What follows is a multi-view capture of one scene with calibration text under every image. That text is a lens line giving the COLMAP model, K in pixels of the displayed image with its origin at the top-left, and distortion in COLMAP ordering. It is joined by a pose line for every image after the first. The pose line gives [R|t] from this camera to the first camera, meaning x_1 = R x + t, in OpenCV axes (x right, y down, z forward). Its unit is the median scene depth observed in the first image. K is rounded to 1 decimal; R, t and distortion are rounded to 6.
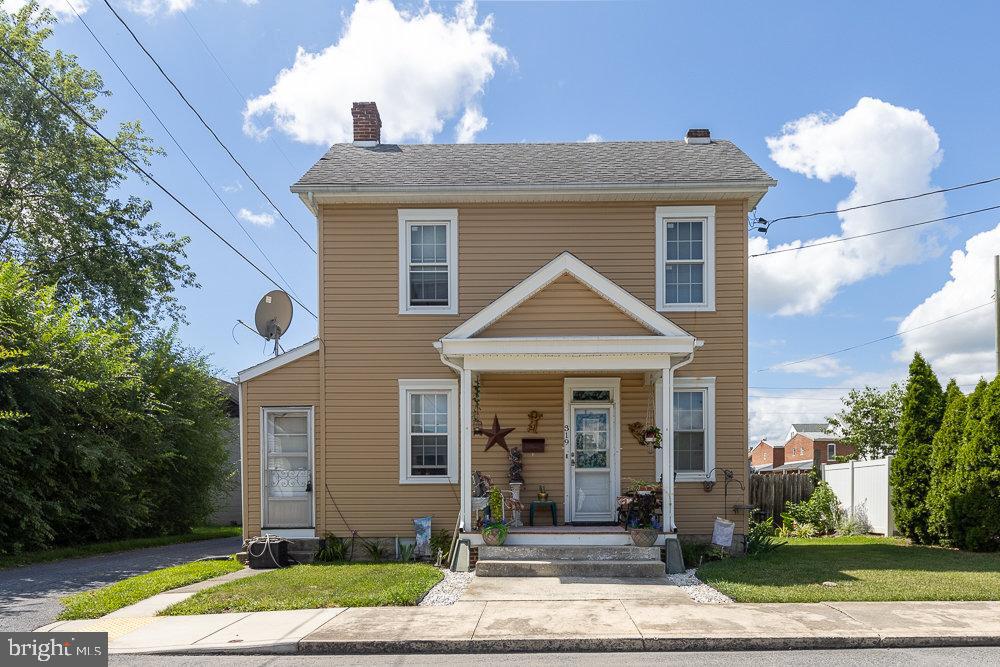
lens RADIAL K [[457.6, 0, 500.0], [0, 457.6, 337.8], [0, 0, 1]] dist [0.002881, 0.000910]
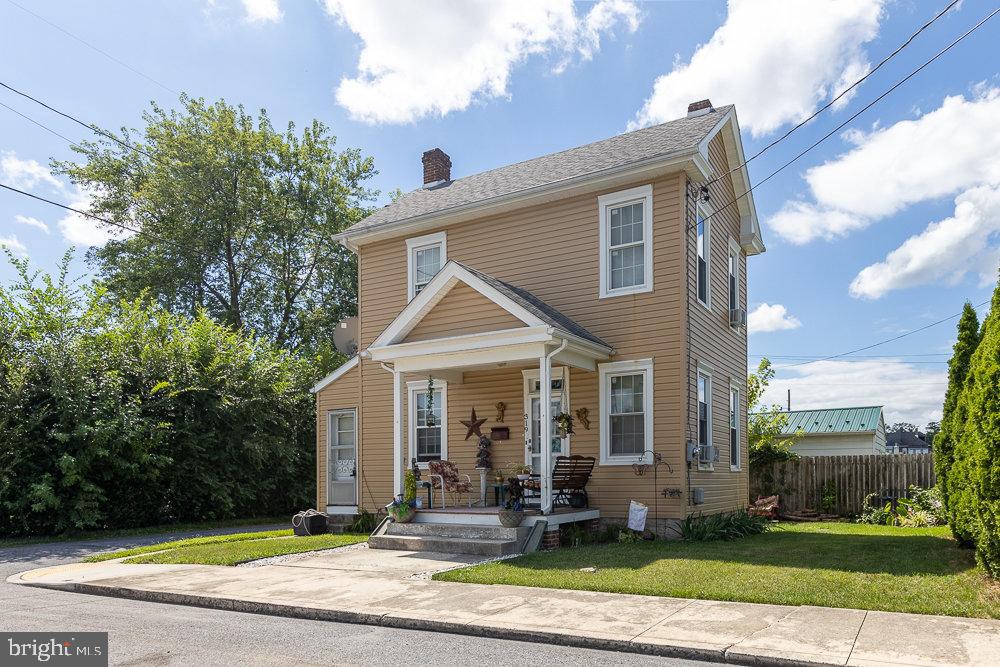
lens RADIAL K [[412.3, 0, 500.0], [0, 412.3, 333.5], [0, 0, 1]] dist [0.002122, 0.000141]
pose [[0.948916, -0.106545, -0.296995, 0.386169], [0.104478, 0.994264, -0.022872, 0.017248], [0.297728, -0.009326, 0.954605, 0.051903]]
